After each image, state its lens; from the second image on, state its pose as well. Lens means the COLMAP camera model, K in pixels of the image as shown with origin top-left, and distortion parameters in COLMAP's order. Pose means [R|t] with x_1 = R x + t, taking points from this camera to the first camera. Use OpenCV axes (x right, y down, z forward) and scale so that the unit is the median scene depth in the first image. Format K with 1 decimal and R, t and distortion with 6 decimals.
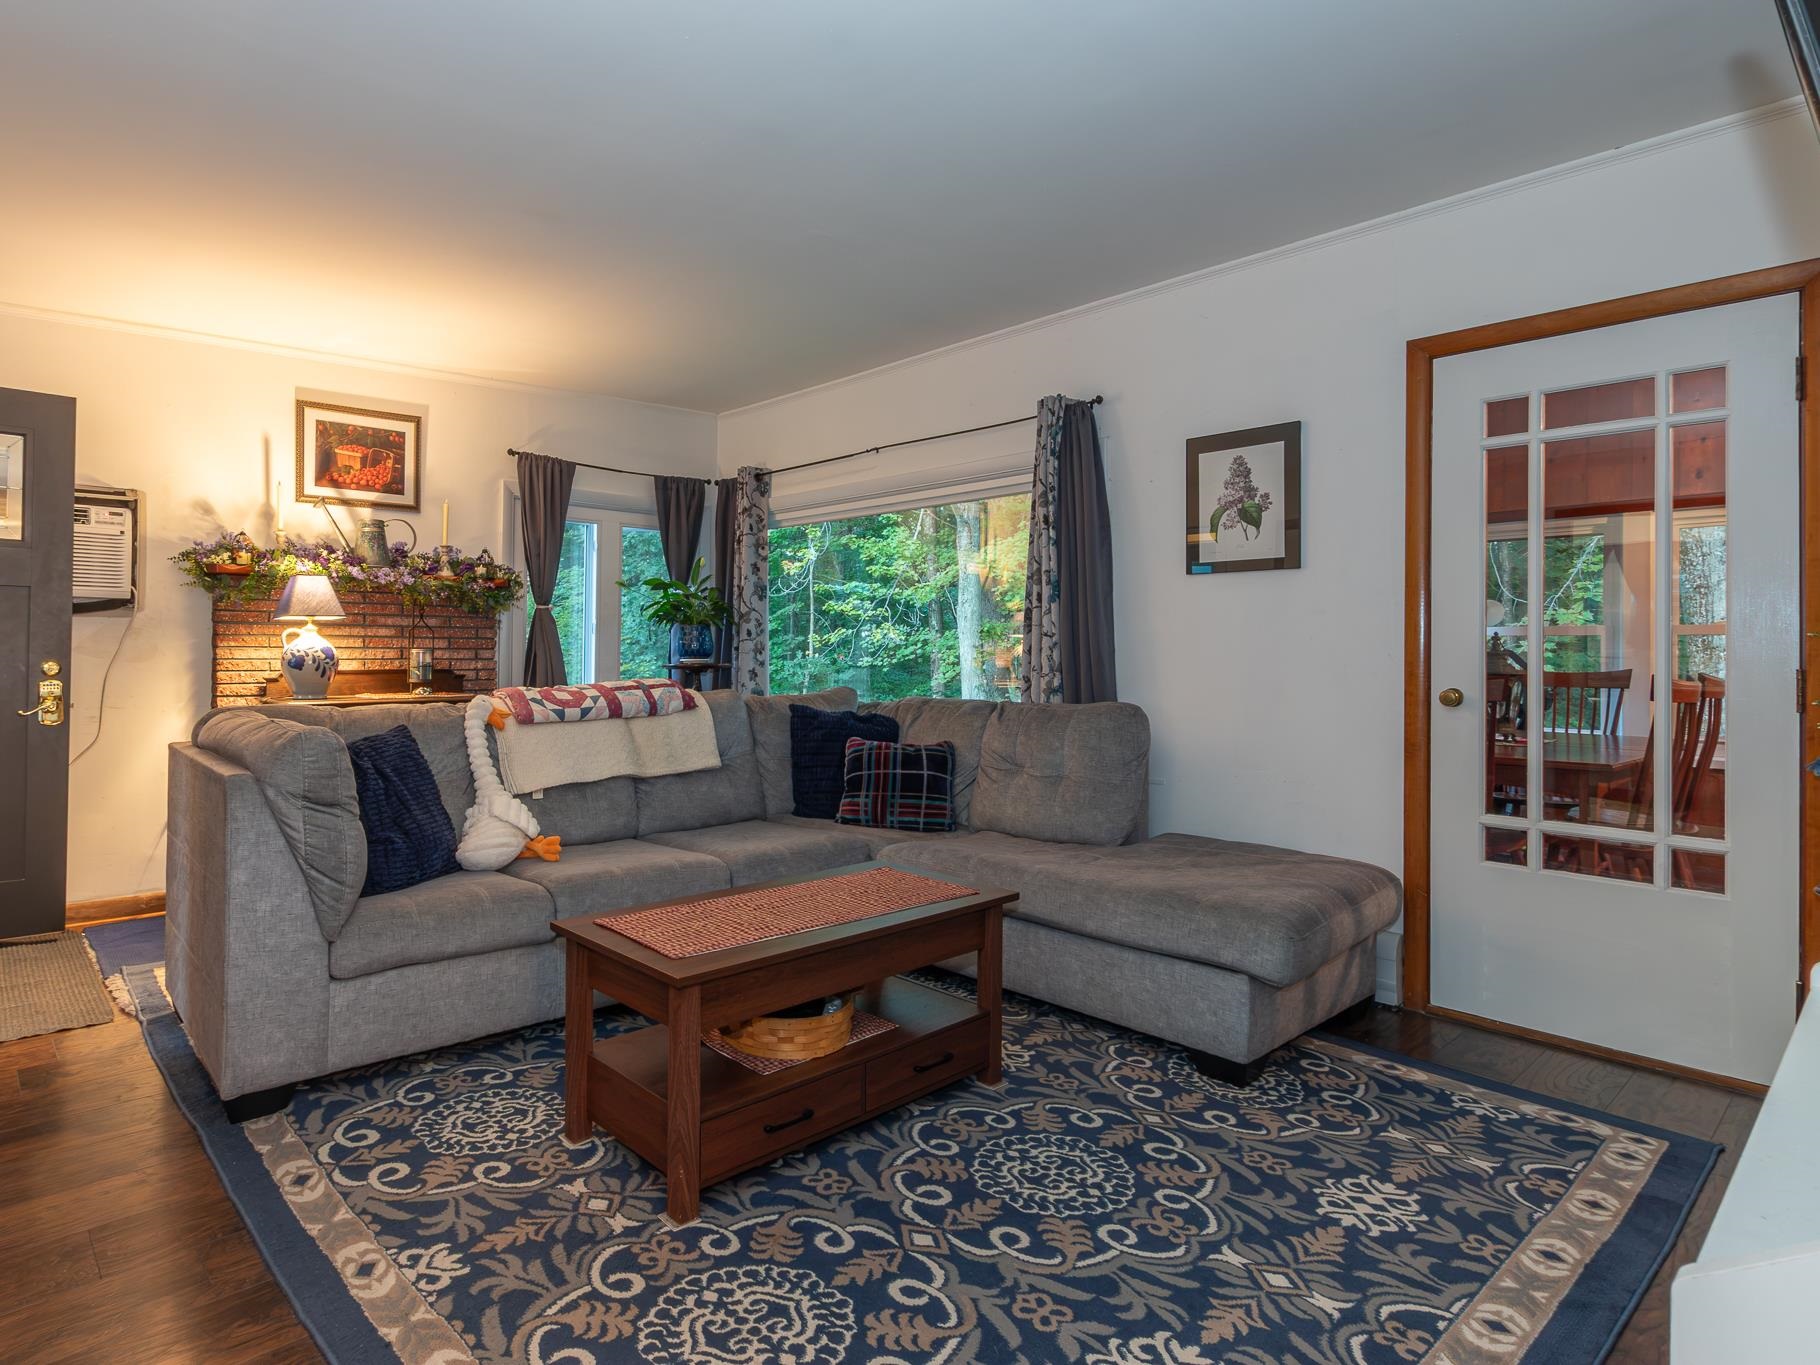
lens RADIAL K [[1022.3, 0, 832.4], [0, 1022.3, 613.6], [0, 0, 1]] dist [0.005181, -0.004719]
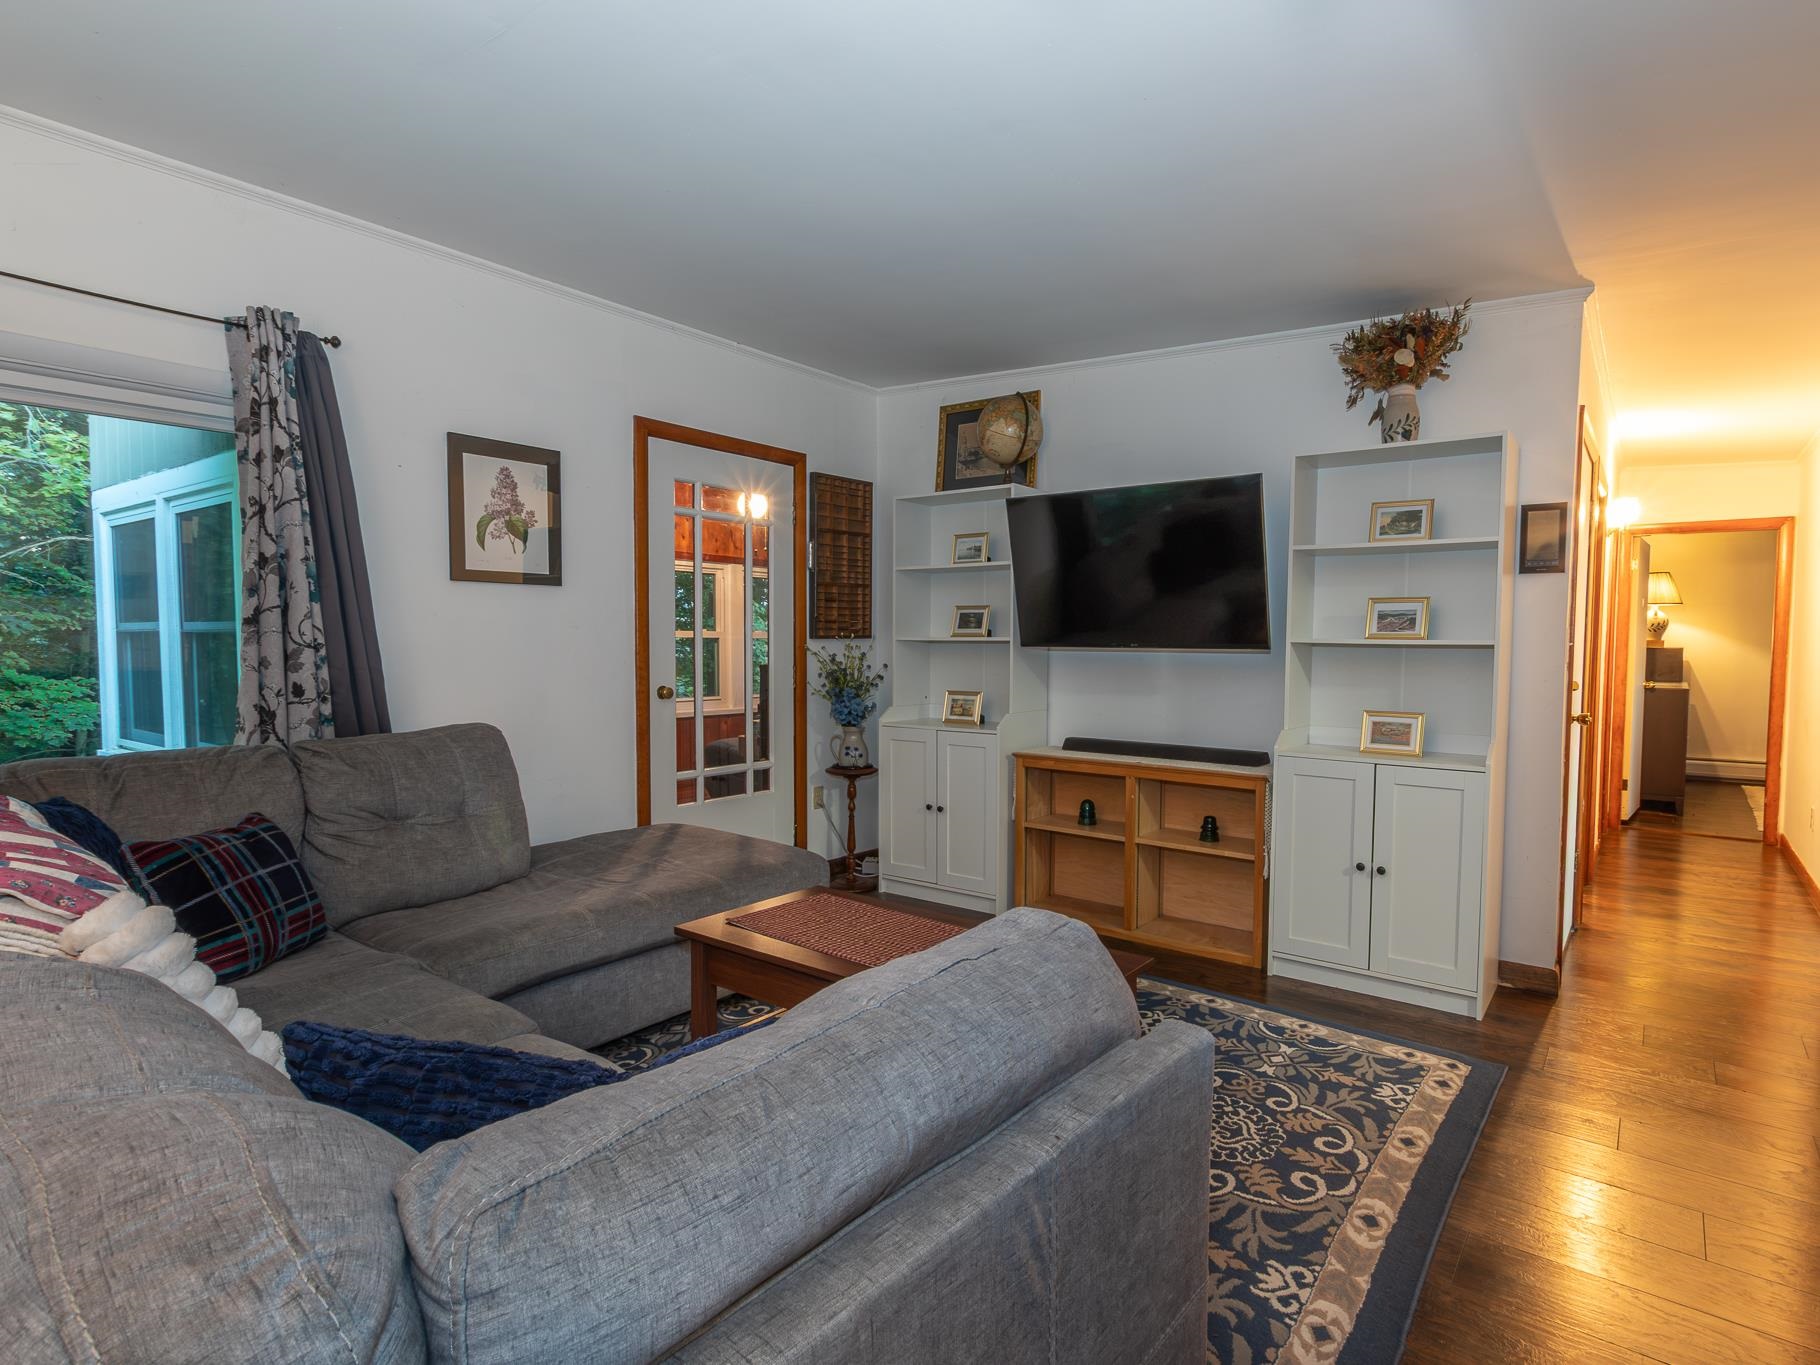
lens RADIAL K [[935.8, 0, 981.7], [0, 935.8, 696.2], [0, 0, 1]] dist [0.003710, -0.001207]
pose [[-0.233586, -0.065856, 0.970103, -0.618909], [-0.031428, 0.997694, 0.060162, -0.000864], [-0.971828, -0.016435, -0.235117, 0.767256]]
